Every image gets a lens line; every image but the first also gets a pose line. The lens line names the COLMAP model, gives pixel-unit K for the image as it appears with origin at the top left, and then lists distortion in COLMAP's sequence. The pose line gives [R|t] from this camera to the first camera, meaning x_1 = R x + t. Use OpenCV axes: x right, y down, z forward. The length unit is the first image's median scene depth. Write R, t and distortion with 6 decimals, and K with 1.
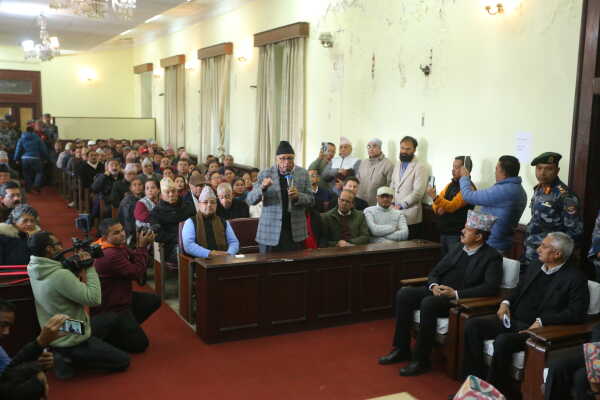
lens RADIAL K [[650.5, 0, 296.4], [0, 650.5, 203.7], [0, 0, 1]] dist [0.031324, 0.000000]
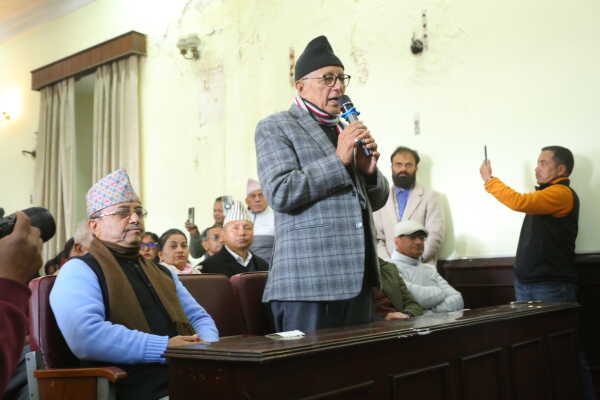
lens RADIAL K [[650.5, 0, 301.6], [0, 650.5, 201.1], [0, 0, 1]] dist [0.031324, 0.000000]
pose [[0.895758, 0.015906, 0.444258, -0.162893], [0.099869, 0.966614, -0.235974, 0.070203], [-0.433180, 0.255743, 0.864263, 0.504826]]
